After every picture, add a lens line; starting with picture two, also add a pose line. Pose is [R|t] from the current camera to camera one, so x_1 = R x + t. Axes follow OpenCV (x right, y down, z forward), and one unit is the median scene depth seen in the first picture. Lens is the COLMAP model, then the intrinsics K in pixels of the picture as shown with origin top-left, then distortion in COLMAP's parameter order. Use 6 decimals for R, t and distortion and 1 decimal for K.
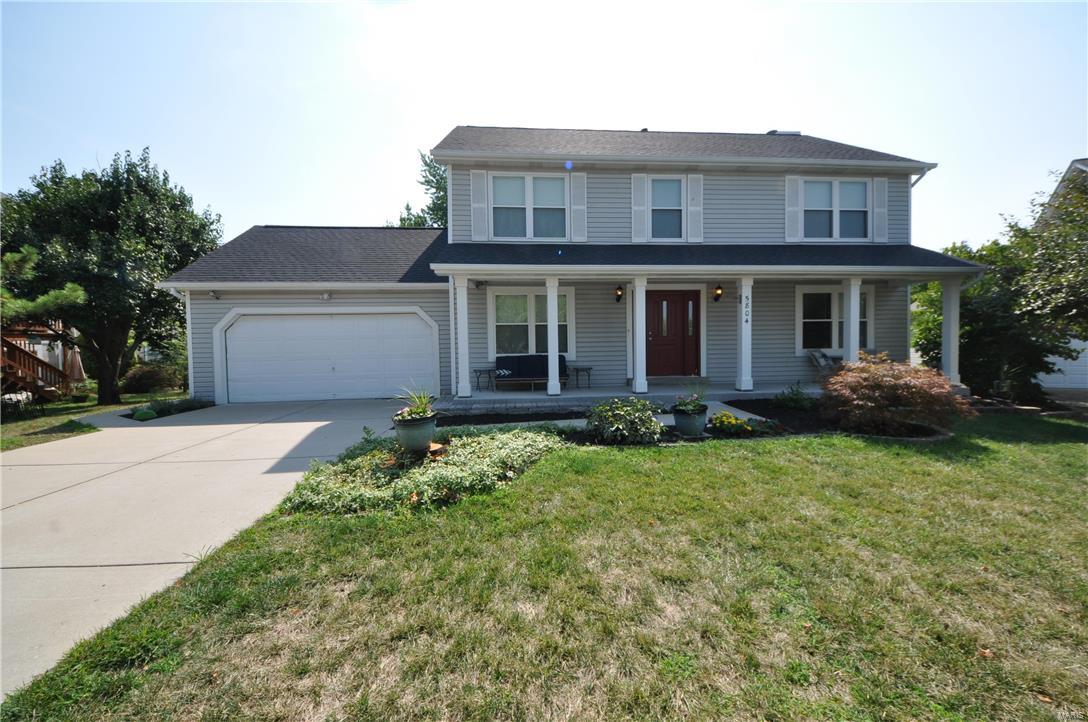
lens RADIAL K [[403.9, 0, 545.4], [0, 403.9, 382.3], [0, 0, 1]] dist [0.001139, -0.007289]
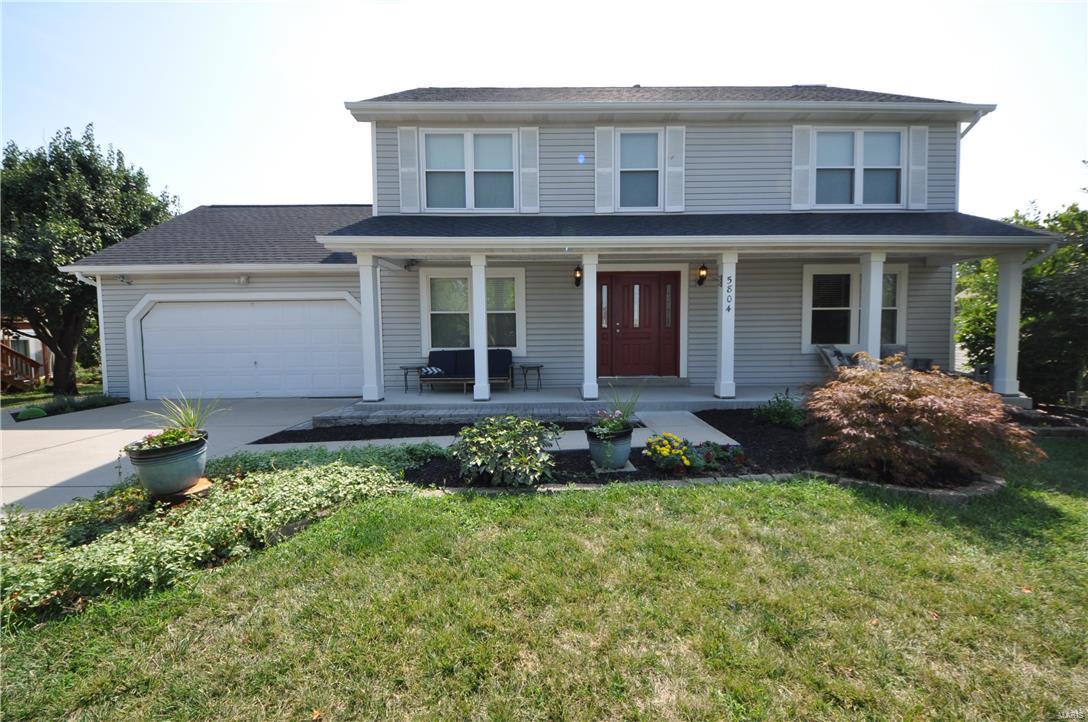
lens RADIAL K [[403.9, 0, 545.4], [0, 403.9, 382.3], [0, 0, 1]] dist [0.001139, -0.007289]
pose [[0.997510, 0.013807, -0.069161, 0.177078], [-0.012182, 0.999641, 0.023863, -0.021176], [0.069466, -0.022961, 0.997320, 0.170335]]
